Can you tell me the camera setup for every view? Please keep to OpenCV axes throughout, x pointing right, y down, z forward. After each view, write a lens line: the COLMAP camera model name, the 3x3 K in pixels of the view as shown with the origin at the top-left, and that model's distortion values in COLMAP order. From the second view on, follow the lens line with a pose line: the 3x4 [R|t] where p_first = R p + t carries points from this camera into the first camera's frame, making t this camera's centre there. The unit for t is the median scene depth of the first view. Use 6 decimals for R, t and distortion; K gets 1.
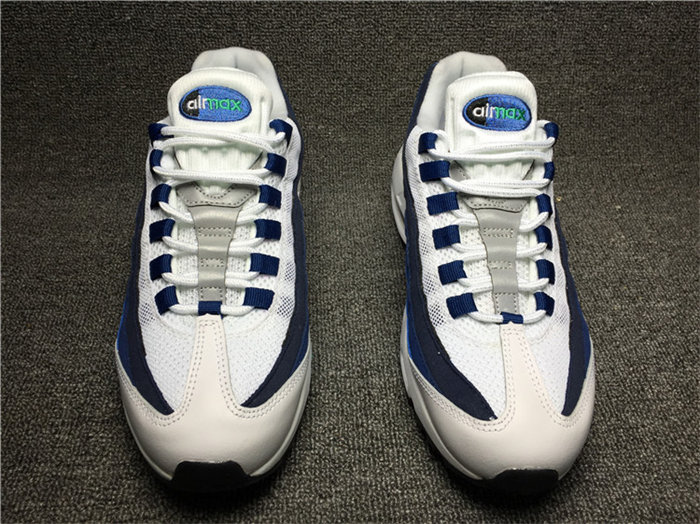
lens RADIAL K [[600.0, 0, 350.3], [0, 600.0, 240.6], [0, 0, 1]] dist [0.086190, -0.126818]
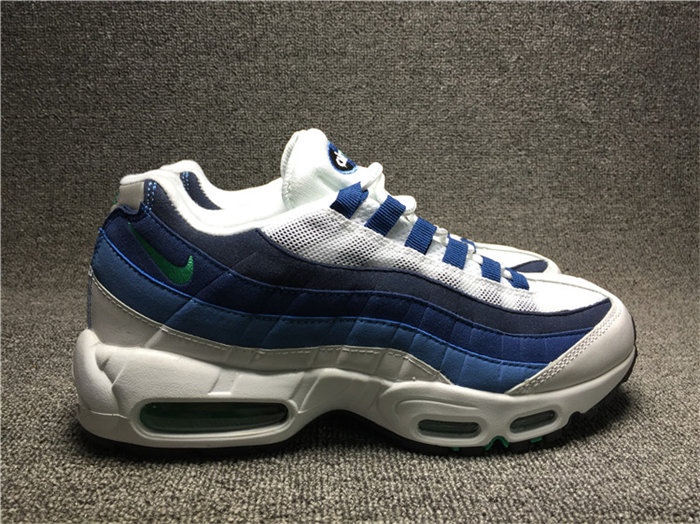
lens RADIAL K [[600.0, 0, 349.4], [0, 600.0, 244.6], [0, 0, 1]] dist [0.086190, -0.126818]
pose [[0.999779, -0.014251, -0.015483, 0.001348], [0.004683, 0.868002, -0.496539, 0.539023], [0.020516, 0.496357, 0.867876, 0.063610]]
